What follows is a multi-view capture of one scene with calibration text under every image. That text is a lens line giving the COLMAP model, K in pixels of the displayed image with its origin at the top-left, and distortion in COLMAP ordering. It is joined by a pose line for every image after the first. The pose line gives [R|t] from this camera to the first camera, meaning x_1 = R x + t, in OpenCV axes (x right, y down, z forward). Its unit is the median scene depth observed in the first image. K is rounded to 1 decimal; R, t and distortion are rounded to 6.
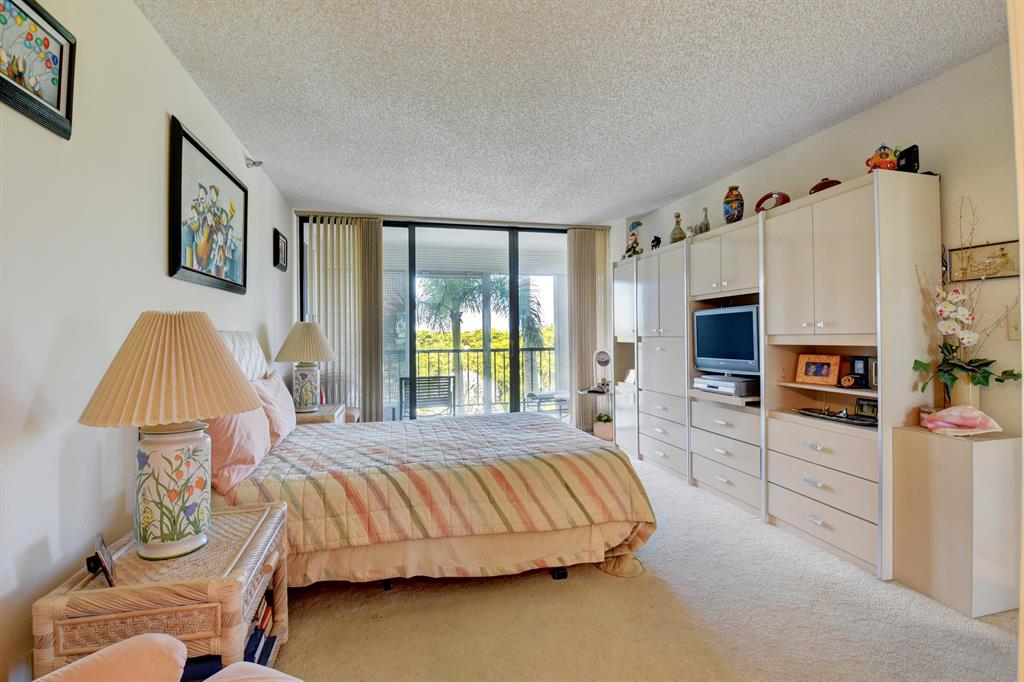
lens RADIAL K [[451.4, 0, 507.2], [0, 451.4, 333.5], [0, 0, 1]] dist [0.000888, -0.016670]
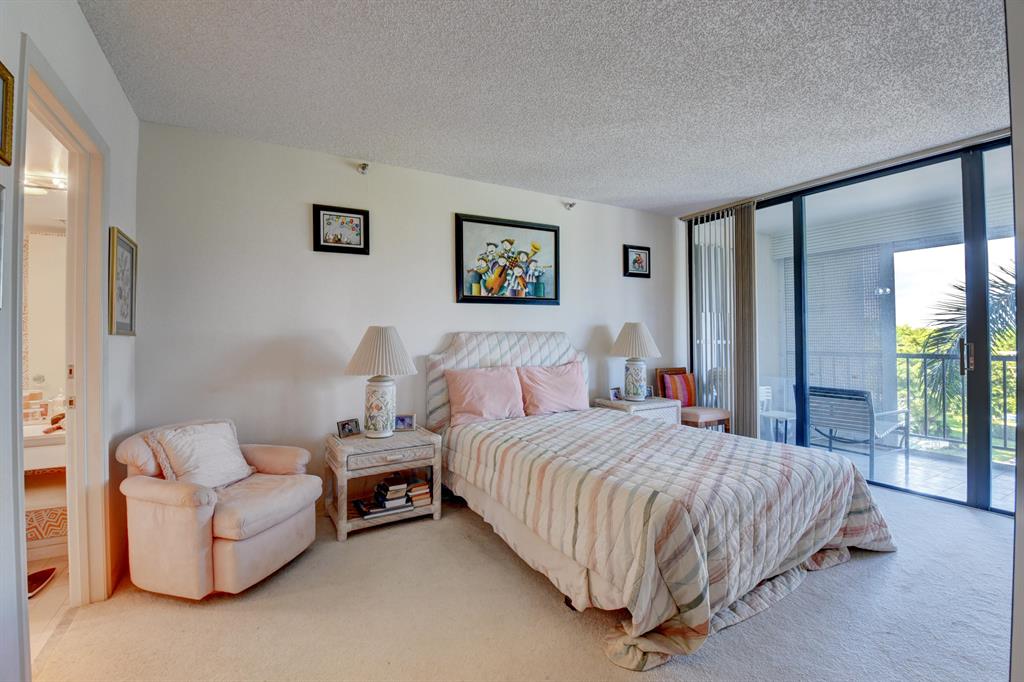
lens RADIAL K [[451.4, 0, 507.2], [0, 451.4, 333.5], [0, 0, 1]] dist [0.000888, -0.016670]
pose [[0.267887, 0.000951, -0.963450, 0.697838], [0.009533, 0.999948, 0.003637, -0.005560], [0.963403, -0.010159, 0.267864, 0.468417]]
